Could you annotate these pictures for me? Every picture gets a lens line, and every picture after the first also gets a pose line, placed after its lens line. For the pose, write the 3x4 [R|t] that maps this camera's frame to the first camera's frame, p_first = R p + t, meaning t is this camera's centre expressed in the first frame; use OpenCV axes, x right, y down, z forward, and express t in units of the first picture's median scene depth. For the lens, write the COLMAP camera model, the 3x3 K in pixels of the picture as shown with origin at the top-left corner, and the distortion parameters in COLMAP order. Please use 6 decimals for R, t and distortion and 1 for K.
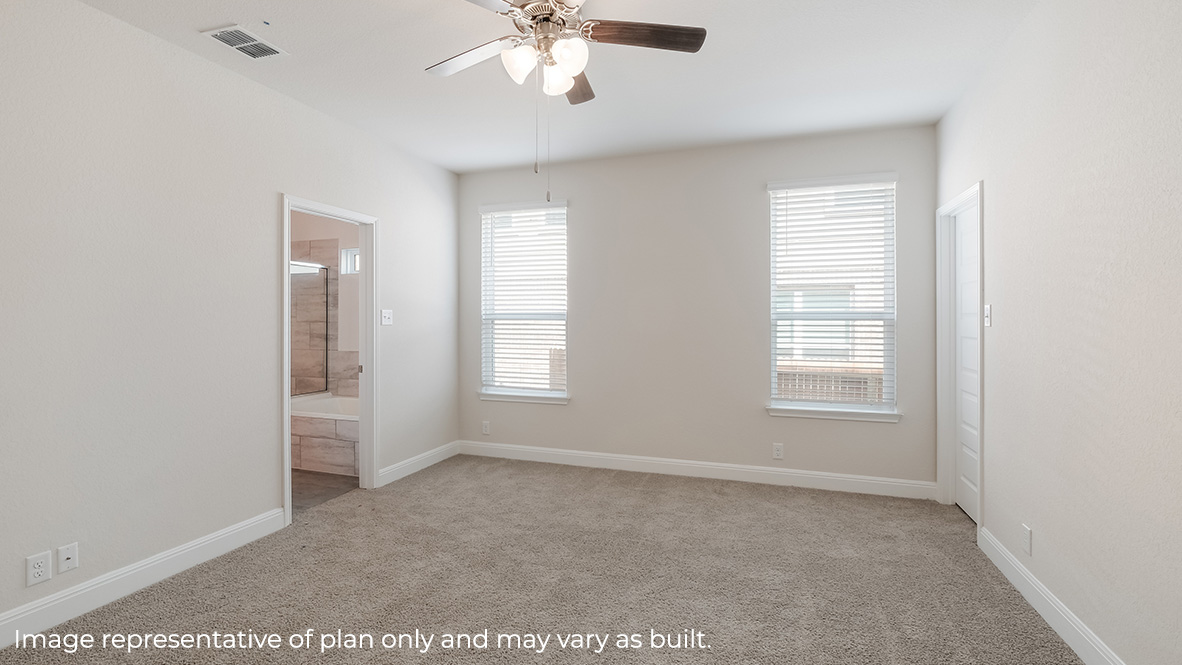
lens RADIAL K [[512.8, 0, 583.2], [0, 512.8, 311.1], [0, 0, 1]] dist [-0.005772, -0.000629]
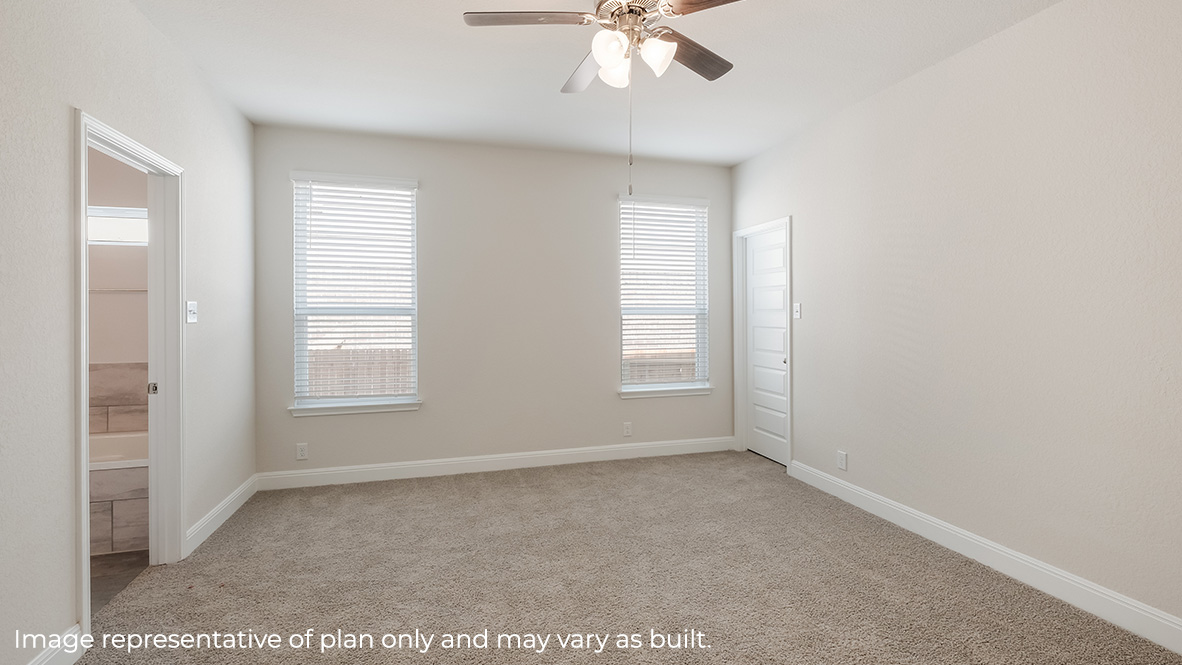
lens RADIAL K [[508.8, 0, 592.0], [0, 508.8, 306.4], [0, 0, 1]] dist [-0.000596, -0.000959]
pose [[0.816385, 0.006883, 0.577466, -0.359830], [-0.006784, 0.999974, -0.002328, 0.002515], [-0.577468, -0.002017, 0.816411, 0.124319]]
